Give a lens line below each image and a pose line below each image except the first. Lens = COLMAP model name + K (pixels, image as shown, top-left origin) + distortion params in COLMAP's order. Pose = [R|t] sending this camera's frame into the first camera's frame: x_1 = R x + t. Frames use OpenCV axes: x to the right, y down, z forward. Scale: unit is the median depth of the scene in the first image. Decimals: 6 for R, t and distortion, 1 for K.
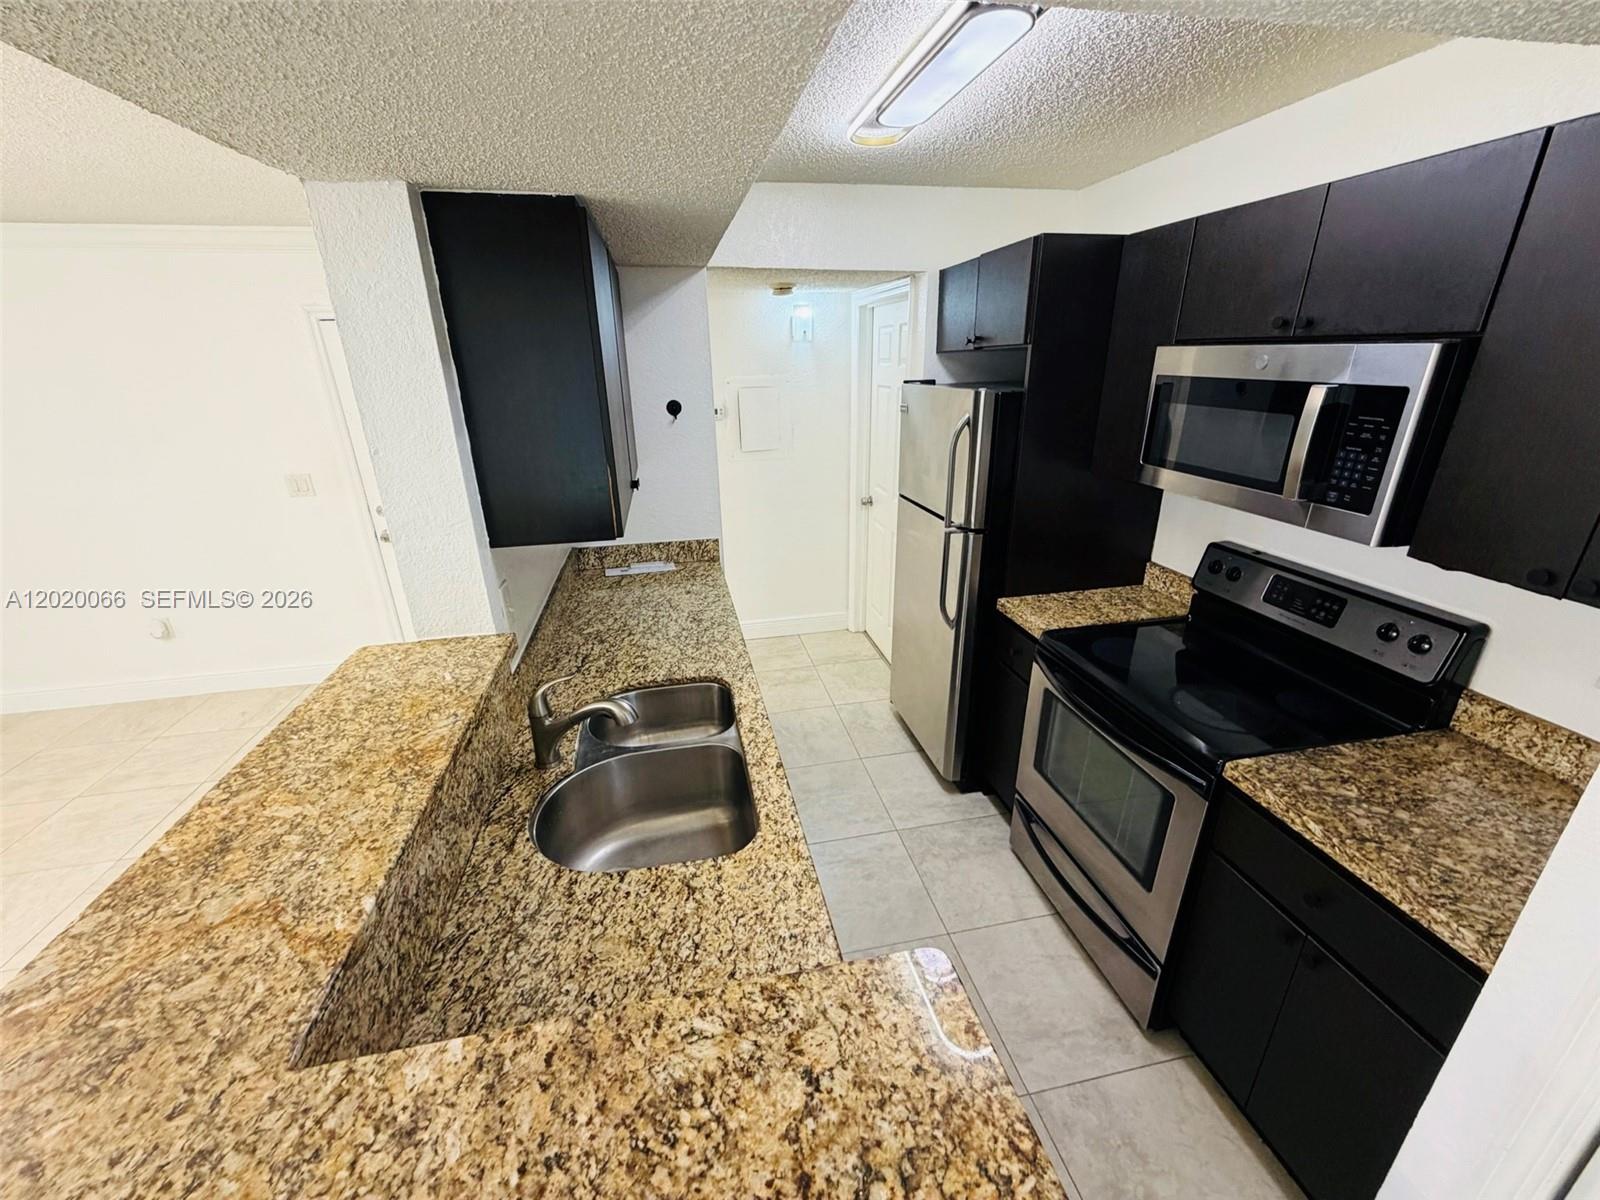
lens RADIAL K [[639.1, 0, 796.6], [0, 639.1, 600.9], [0, 0, 1]] dist [-0.000057, -0.000153]
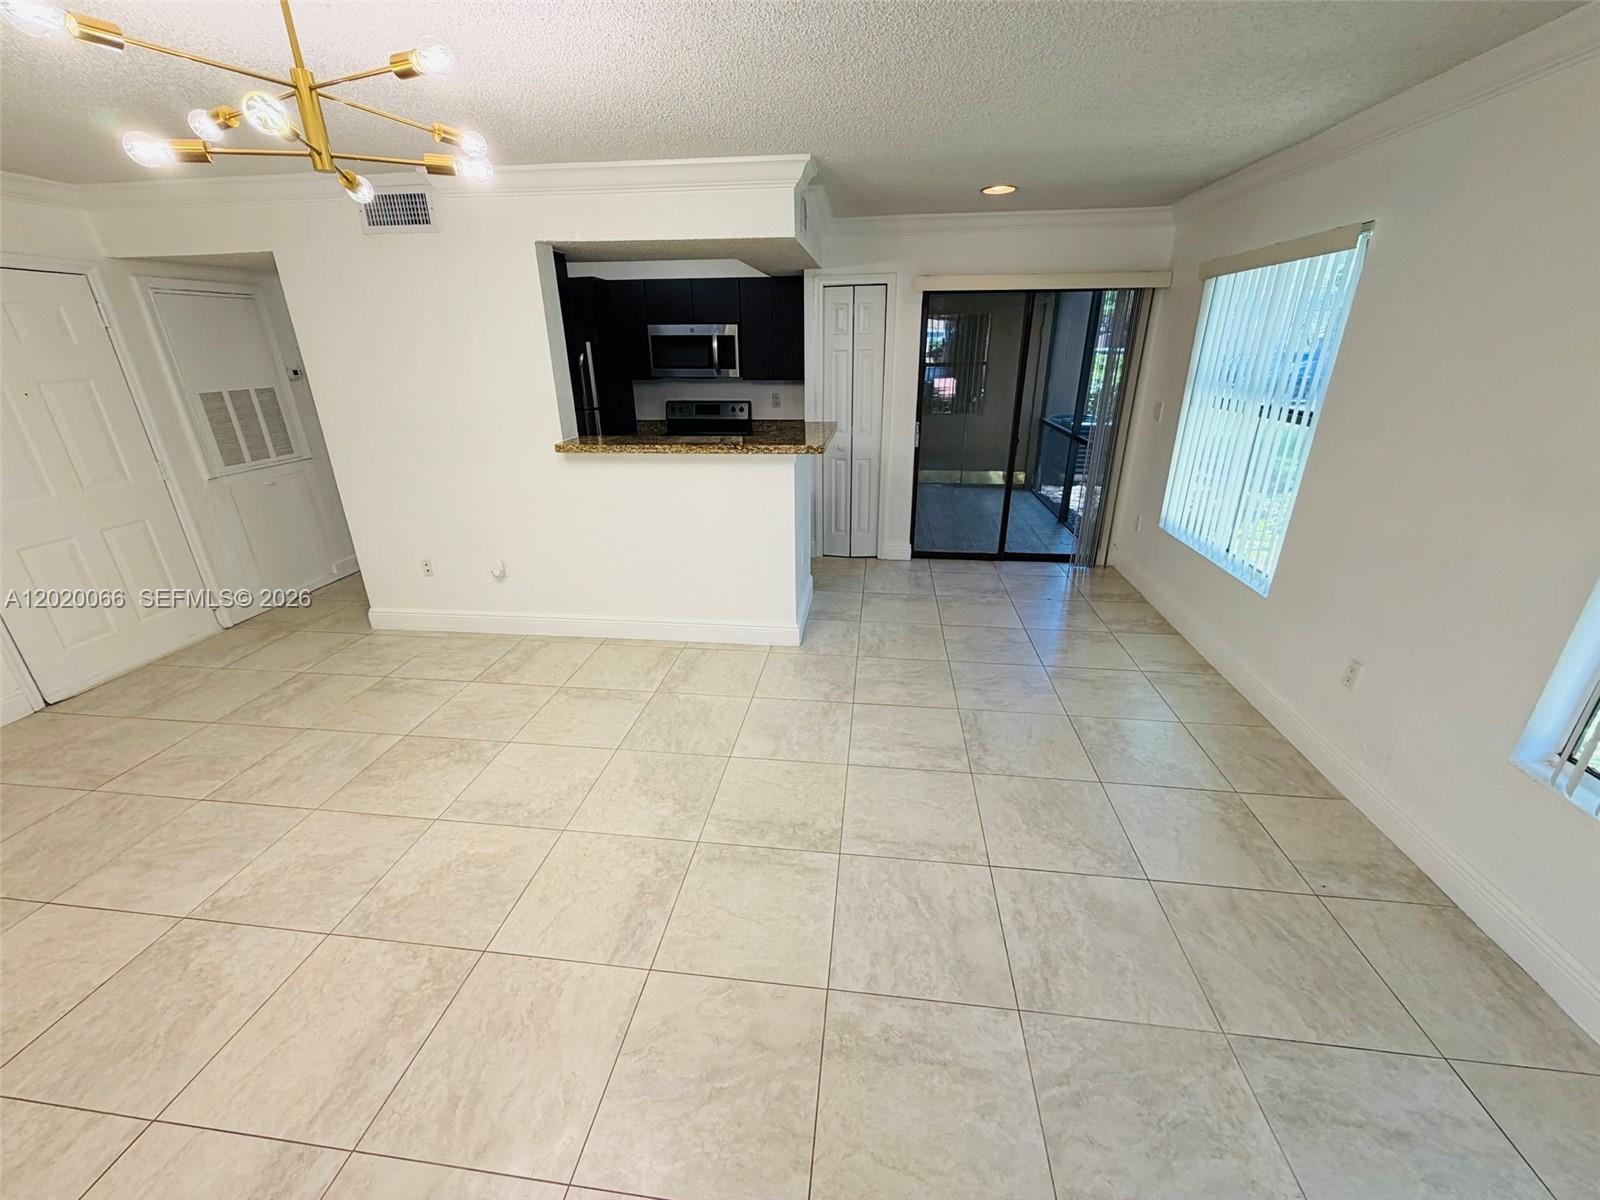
lens RADIAL K [[639.1, 0, 796.6], [0, 639.1, 600.9], [0, 0, 1]] dist [-0.000057, -0.000153]
pose [[0.319141, -0.338387, 0.885236, -1.778986], [0.342871, 0.912034, 0.225020, 0.246993], [-0.883509, 0.231709, 0.407090, -0.357784]]
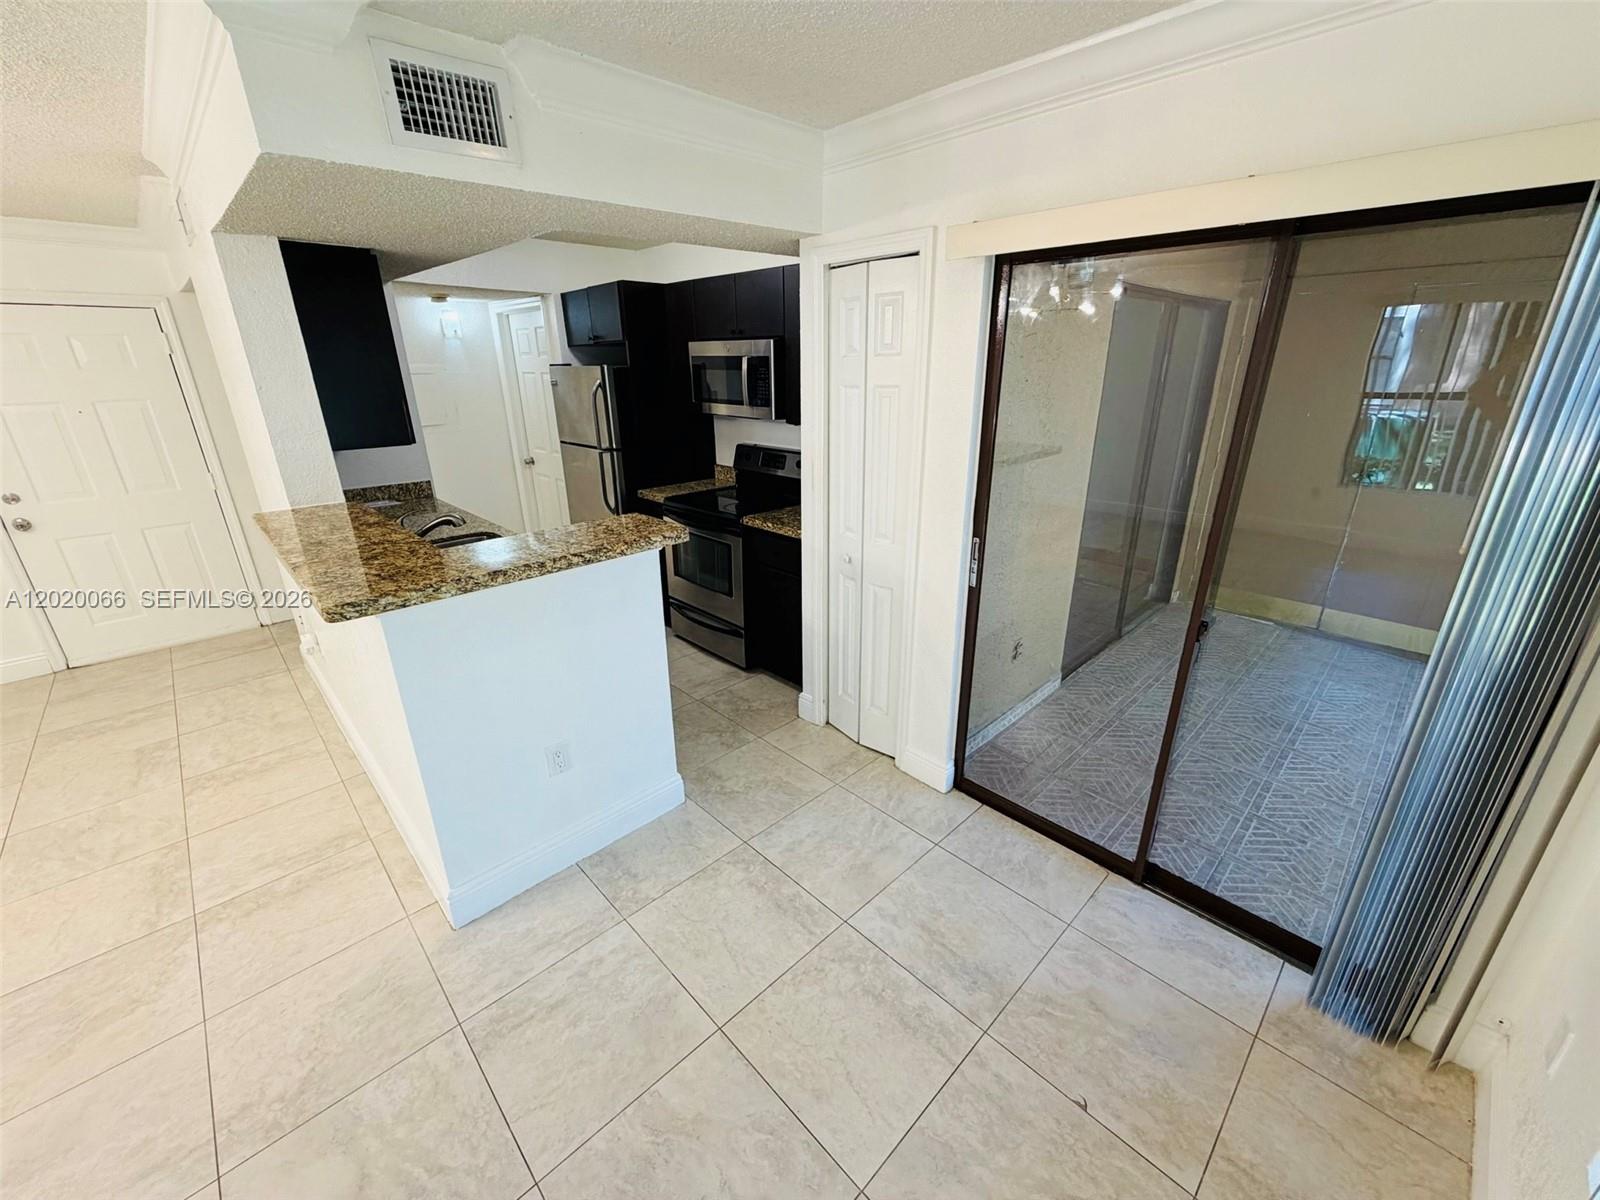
lens RADIAL K [[639.1, 0, 796.6], [0, 639.1, 600.9], [0, 0, 1]] dist [-0.000057, -0.000153]
pose [[0.843570, -0.179192, 0.506241, -0.266213], [0.186416, 0.981778, 0.036883, 0.333518], [-0.503626, 0.063258, 0.861603, -0.726767]]
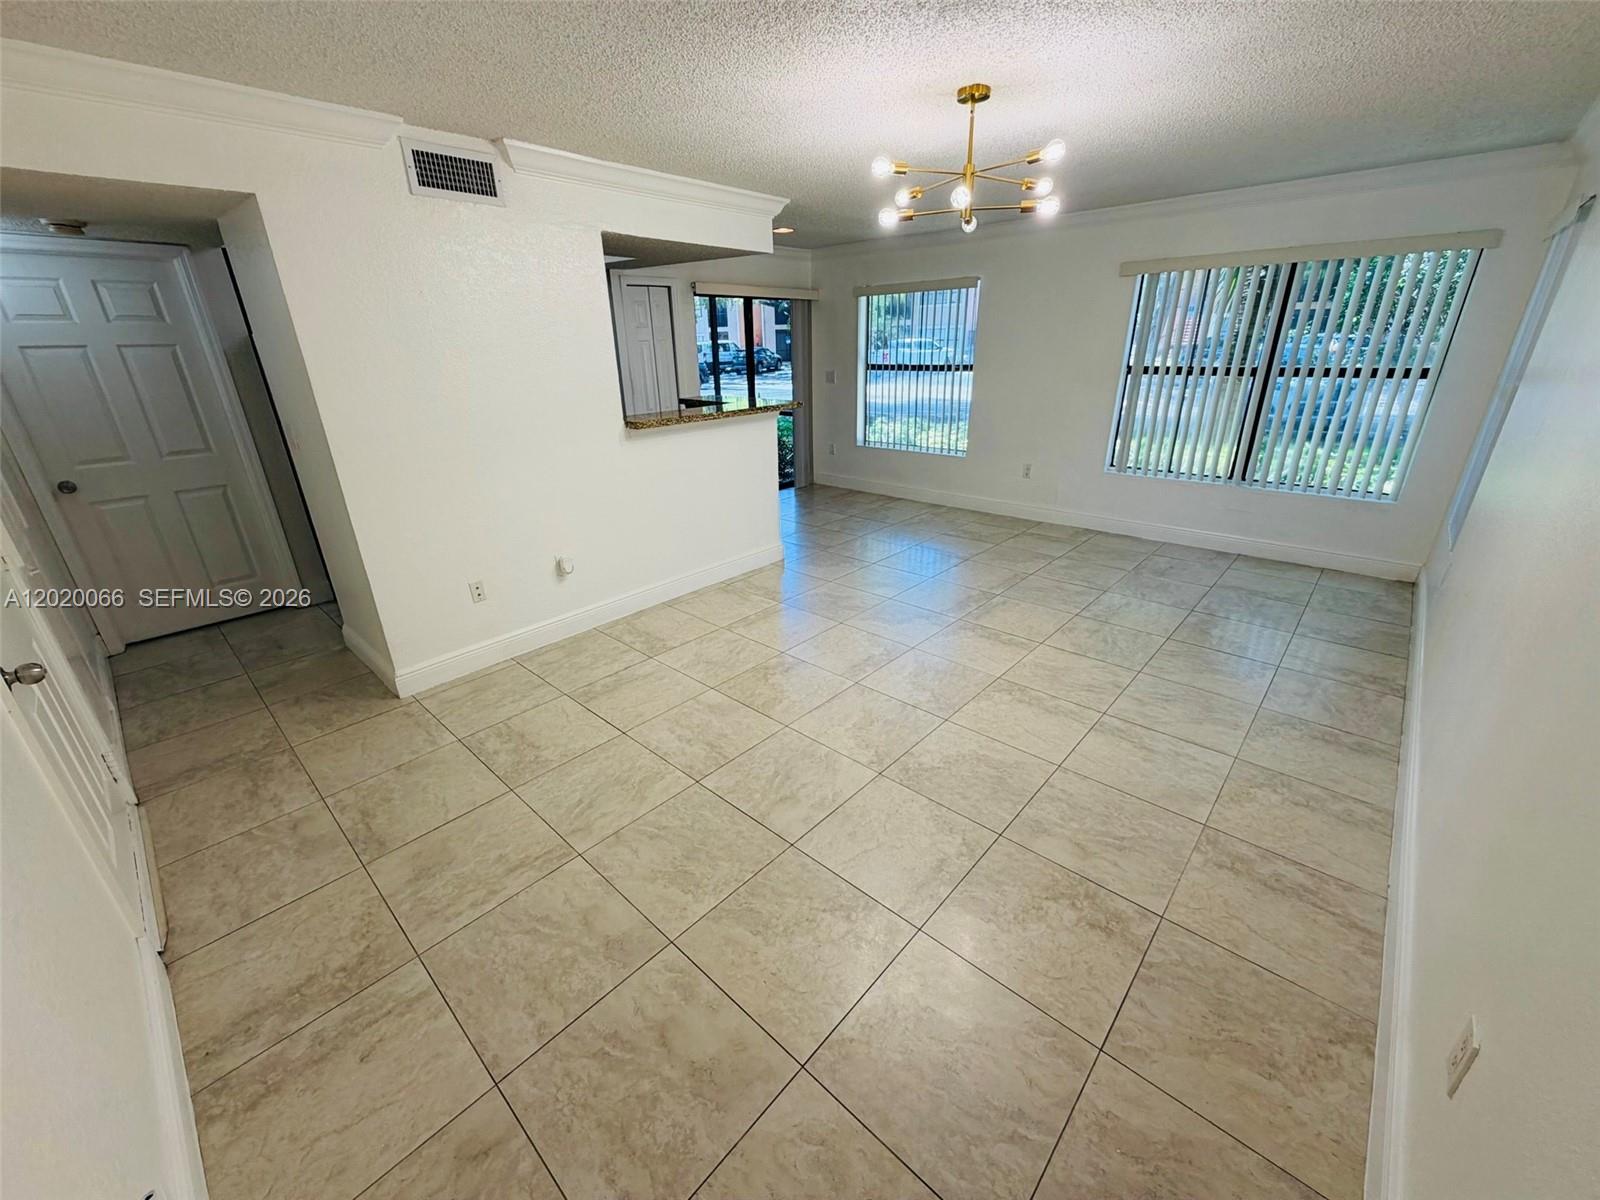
lens RADIAL K [[639.1, 0, 796.6], [0, 639.1, 600.9], [0, 0, 1]] dist [-0.000057, -0.000153]
pose [[-0.588660, -0.276609, 0.759583, -2.100890], [0.318503, 0.784266, 0.532431, -0.336467], [-0.742990, 0.555351, -0.373566, 1.266035]]
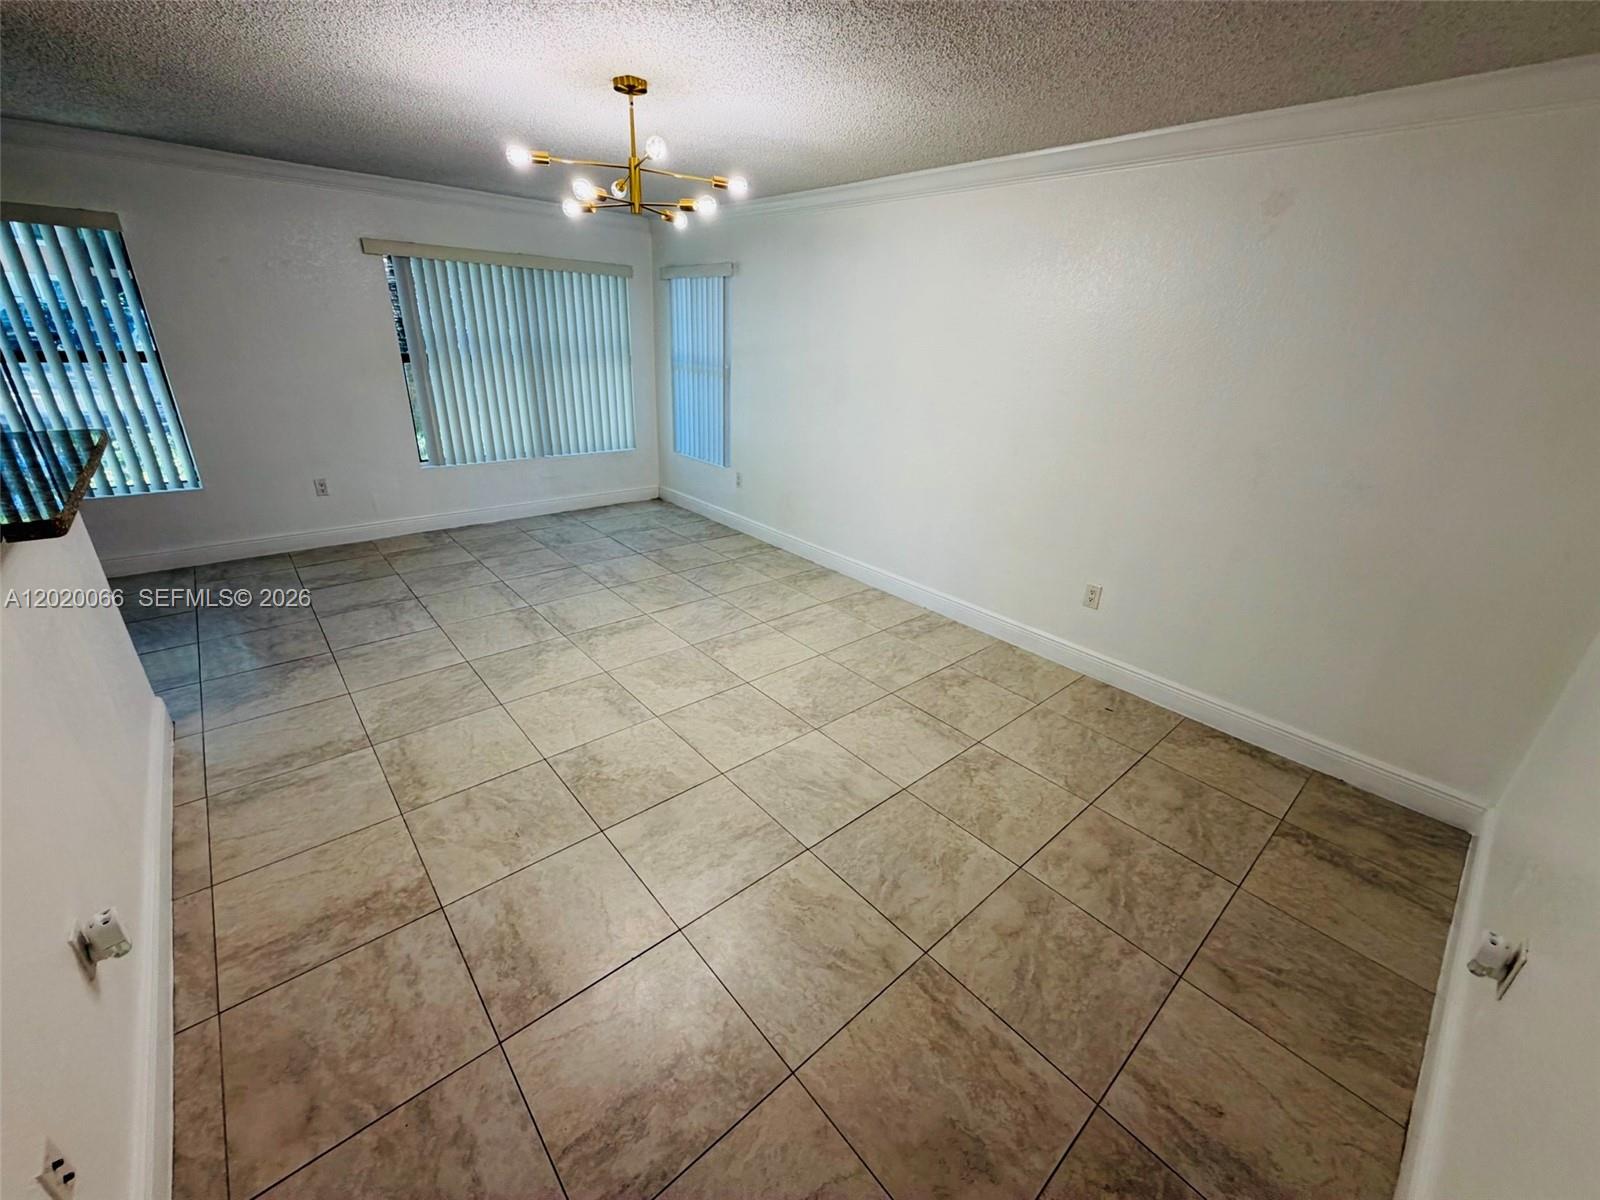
lens RADIAL K [[639.1, 0, 796.6], [0, 639.1, 600.9], [0, 0, 1]] dist [-0.000057, -0.000153]
pose [[-0.867163, 0.178594, -0.464900, -0.810210], [-0.201553, 0.727776, 0.655529, -0.465137], [0.455417, 0.662153, -0.595104, 1.479438]]
